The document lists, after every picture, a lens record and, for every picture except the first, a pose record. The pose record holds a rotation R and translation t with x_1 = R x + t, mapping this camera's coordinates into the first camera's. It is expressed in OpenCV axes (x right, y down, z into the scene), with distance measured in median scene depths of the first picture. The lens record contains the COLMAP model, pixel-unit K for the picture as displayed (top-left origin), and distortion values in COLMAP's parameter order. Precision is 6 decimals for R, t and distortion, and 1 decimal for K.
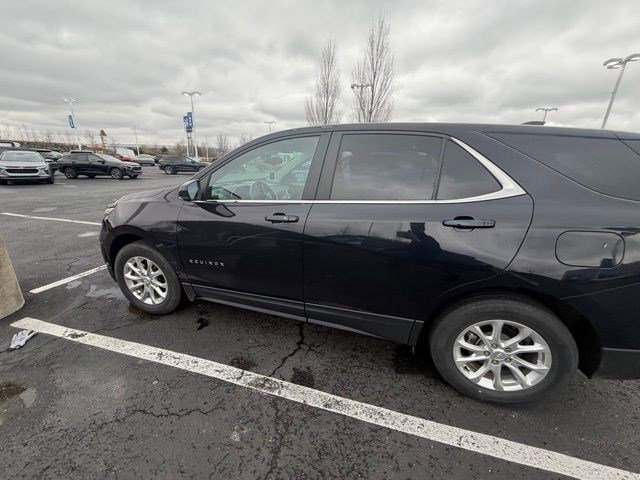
lens RADIAL K [[254.0, 0, 319.3], [0, 254.0, 237.2], [0, 0, 1]] dist [-0.000369, -0.000095]
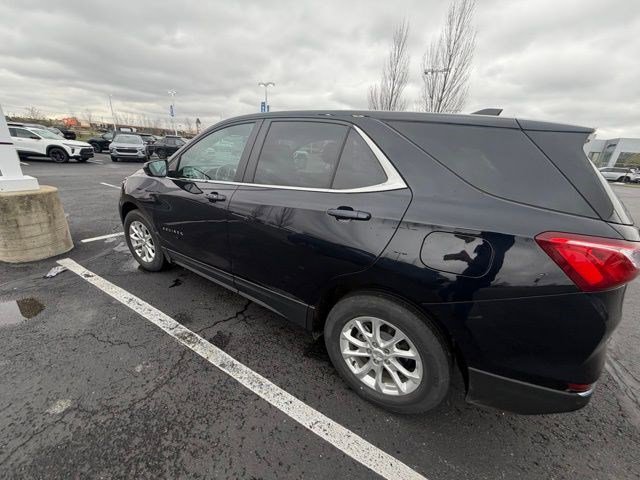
lens RADIAL K [[254.0, 0, 319.3], [0, 254.0, 237.2], [0, 0, 1]] dist [-0.000369, -0.000095]
pose [[0.965576, 0.116136, -0.232756, 0.504215], [-0.108096, 0.993027, 0.047048, -0.000400], [0.236597, -0.020269, 0.971396, 0.014359]]
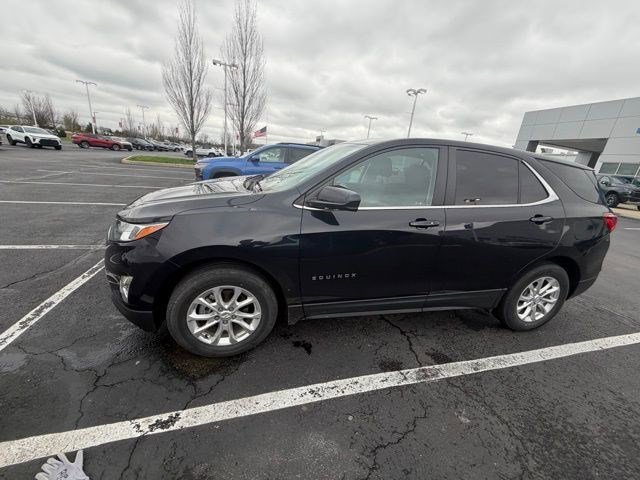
lens RADIAL K [[253.2, 0, 317.9], [0, 253.2, 238.0], [0, 0, 1]] dist [0.001141, -0.000118]
pose [[0.854148, -0.102151, 0.509899, -0.958905], [0.076040, 0.994512, 0.071859, -0.108644], [-0.514441, -0.022605, 0.857228, 0.263774]]
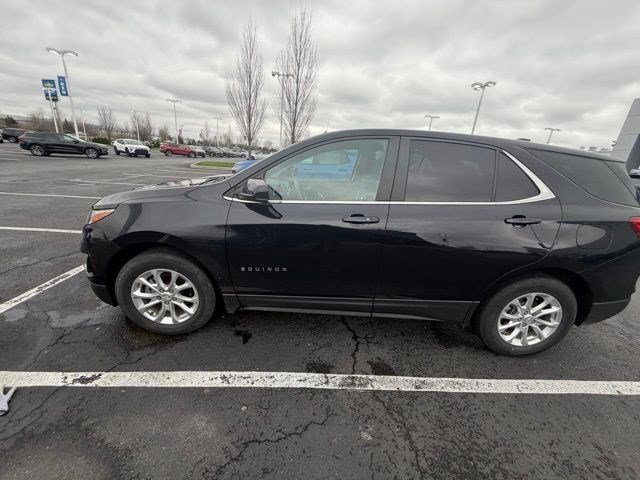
lens RADIAL K [[253.2, 0, 317.9], [0, 253.2, 238.0], [0, 0, 1]] dist [0.001141, -0.000118]
pose [[0.948372, -0.050861, 0.313055, -0.548851], [0.038621, 0.998232, 0.045180, -0.045546], [-0.314799, -0.030757, 0.948660, 0.080783]]
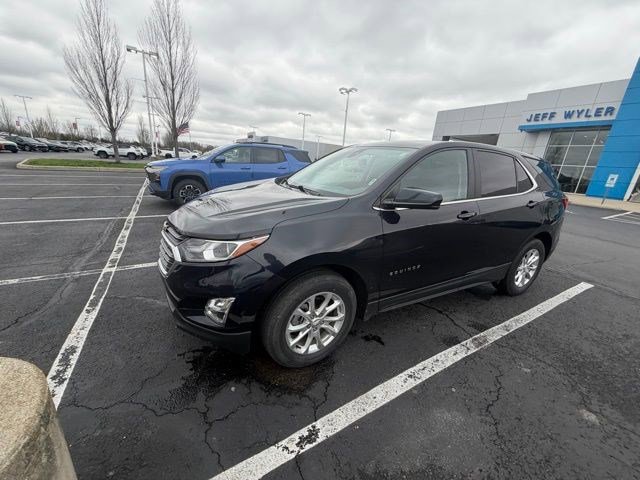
lens RADIAL K [[253.2, 0, 317.9], [0, 253.2, 238.0], [0, 0, 1]] dist [0.001141, -0.000118]
pose [[0.698497, -0.187747, 0.690545, -1.366126], [0.153702, 0.981810, 0.111465, -0.188310], [-0.698911, 0.028280, 0.714649, 0.539807]]
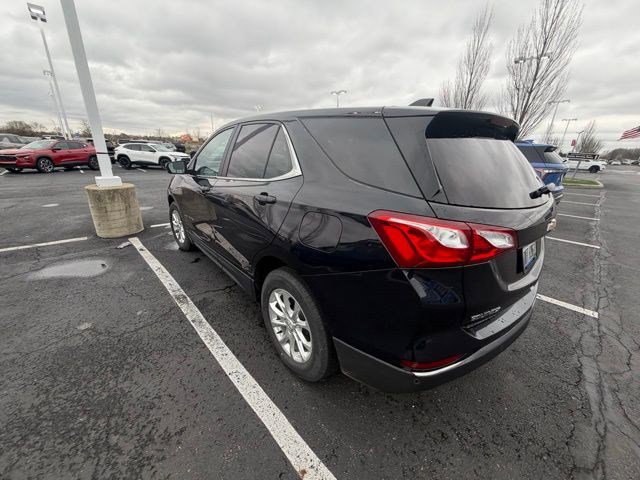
lens RADIAL K [[254.0, 0, 319.3], [0, 254.0, 237.2], [0, 0, 1]] dist [-0.000369, -0.000095]
pose [[0.858258, 0.163966, -0.486322, 0.978921], [-0.152536, 0.986267, 0.063329, 0.005485], [0.490027, 0.019829, 0.871482, 0.078249]]
